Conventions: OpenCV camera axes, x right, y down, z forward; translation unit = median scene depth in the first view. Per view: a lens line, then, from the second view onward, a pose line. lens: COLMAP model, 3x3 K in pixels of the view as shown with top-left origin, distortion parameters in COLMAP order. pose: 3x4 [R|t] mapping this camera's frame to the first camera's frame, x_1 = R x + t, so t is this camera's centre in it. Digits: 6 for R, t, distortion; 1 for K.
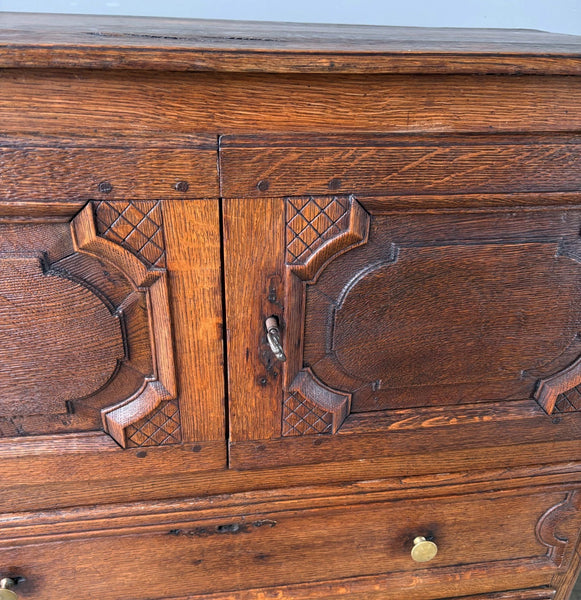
lens RADIAL K [[574.6, 0, 293.2], [0, 574.6, 354.8], [0, 0, 1]] dist [0.013643, -0.001178]
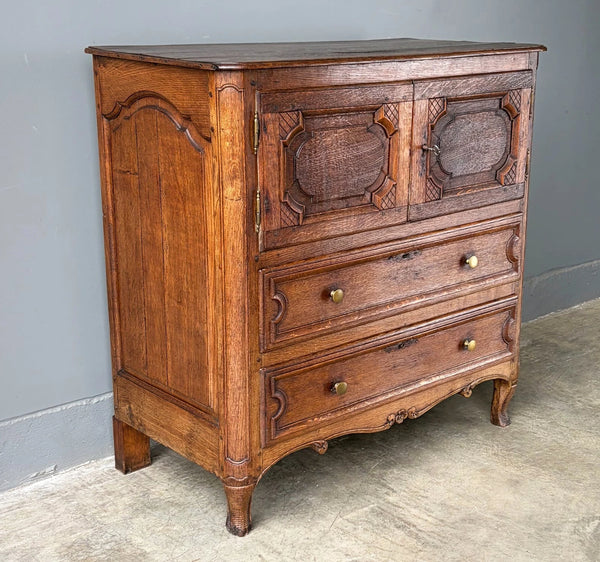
lens RADIAL K [[981.2, 0, 332.6], [0, 981.2, 306.2], [0, 0, 1]] dist [0.079688, 0.000000]
pose [[0.840507, -0.191181, 0.506950, -2.827240], [0.298630, 0.944185, -0.139047, 1.137453], [-0.452072, 0.268261, 0.850686, -2.472586]]
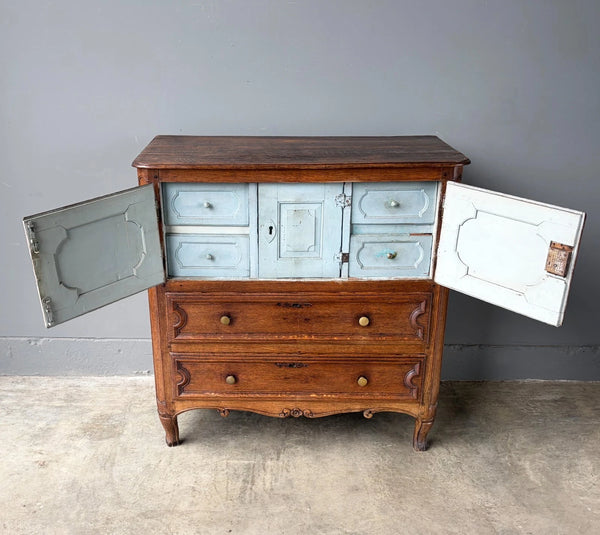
lens RADIAL K [[684.5, 0, 266.6], [0, 684.5, 328.7], [0, 0, 1]] dist [0.100121, 0.000000]
pose [[0.984148, 0.036248, -0.173603, 0.458546], [-0.057583, 0.991165, -0.119482, 1.078503], [0.167738, 0.127585, 0.977541, -3.186932]]
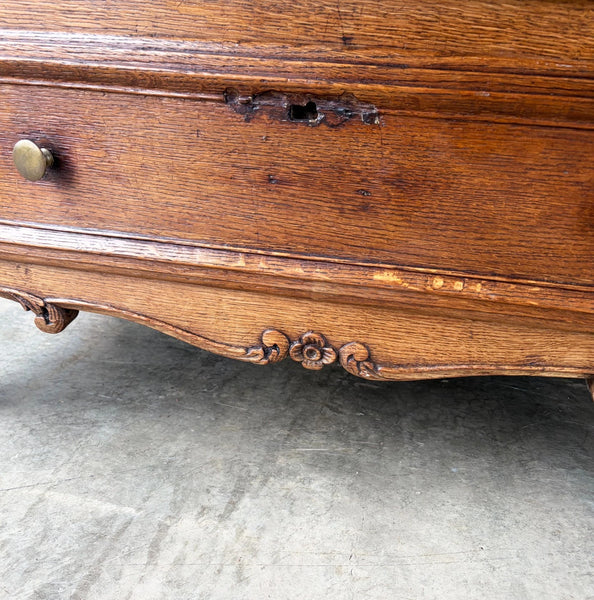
lens RADIAL K [[614.4, 0, 291.6], [0, 614.4, 372.5], [0, 0, 1]] dist [0.027015, 0.000000]
pose [[0.937902, 0.176244, -0.298793, 0.142279], [-0.195765, 0.979973, -0.036461, 1.161906], [0.286383, 0.092690, 0.953621, 0.646922]]
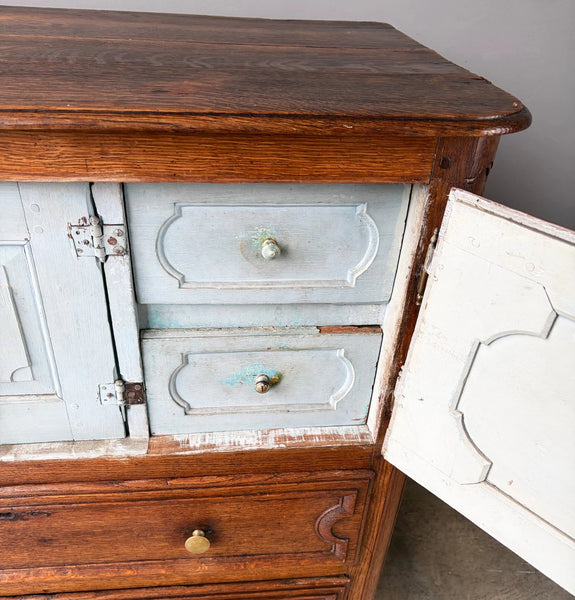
lens RADIAL K [[572.4, 0, 275.4], [0, 572.4, 350.1], [0, 0, 1]] dist [0.017195, 0.000000]
pose [[0.997935, 0.051413, -0.038505, 0.528329], [-0.047759, 0.994754, 0.090465, -0.166806], [0.042954, -0.088439, 0.995155, -0.044312]]
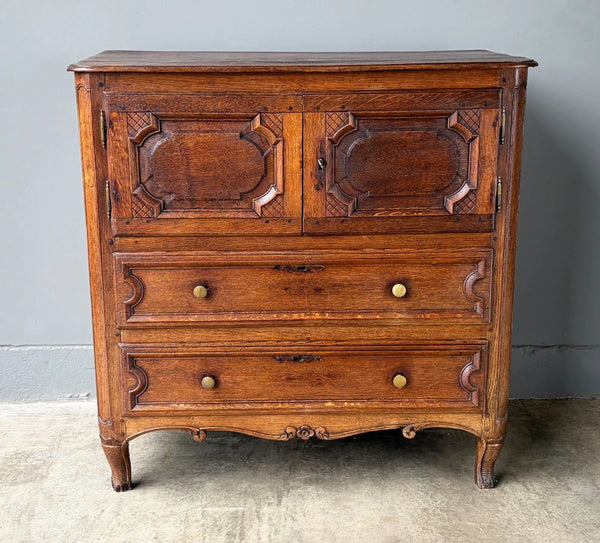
lens RADIAL K [[927.4, 0, 297.8], [0, 927.4, 262.3], [0, 0, 1]] dist [0.078567, 0.000000]
pose [[0.991226, -0.001380, -0.132170, 0.405602], [-0.034114, 0.963397, -0.265901, 1.483040], [0.127699, 0.268077, 0.954897, -2.848771]]
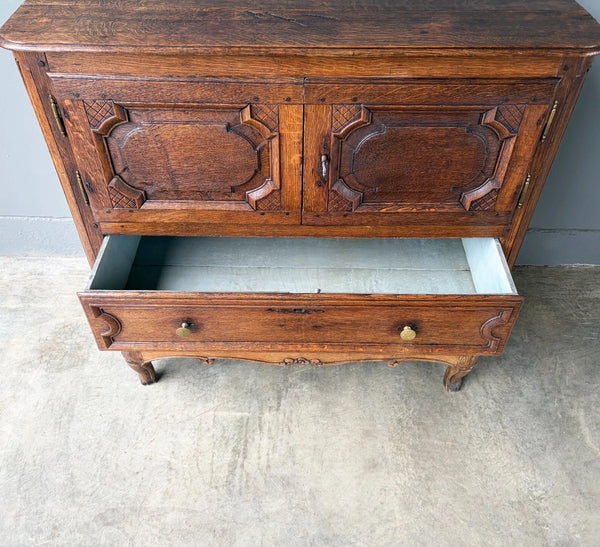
lens RADIAL K [[555.7, 0, 304.9], [0, 555.7, 270.5], [0, 0, 1]] dist [0.023567, 0.000000]
pose [[0.988184, 0.094392, -0.120756, 0.183385], [-0.063927, 0.969890, 0.235004, -0.131670], [0.139303, -0.224507, 0.964464, -1.137794]]
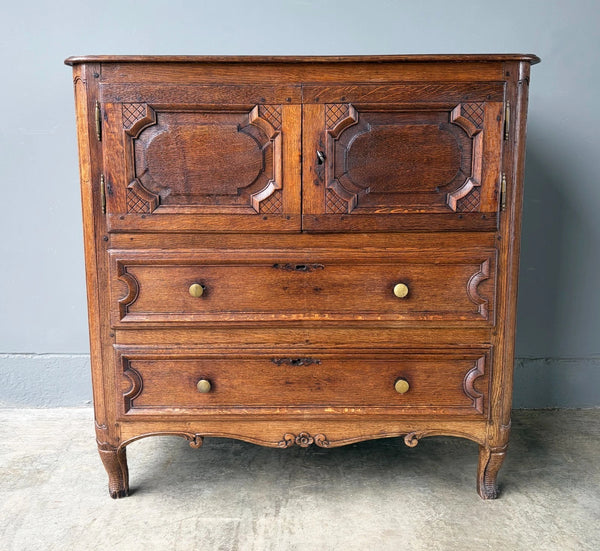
lens RADIAL K [[658.9, 0, 300.8], [0, 658.9, 254.0], [0, 0, 1]] dist [0.020482, 0.000000]
pose [[0.988897, -0.008502, -0.148357, 0.297874], [-0.045063, 0.934194, -0.353907, 1.363110], [0.141603, 0.356663, 0.923439, -1.507563]]
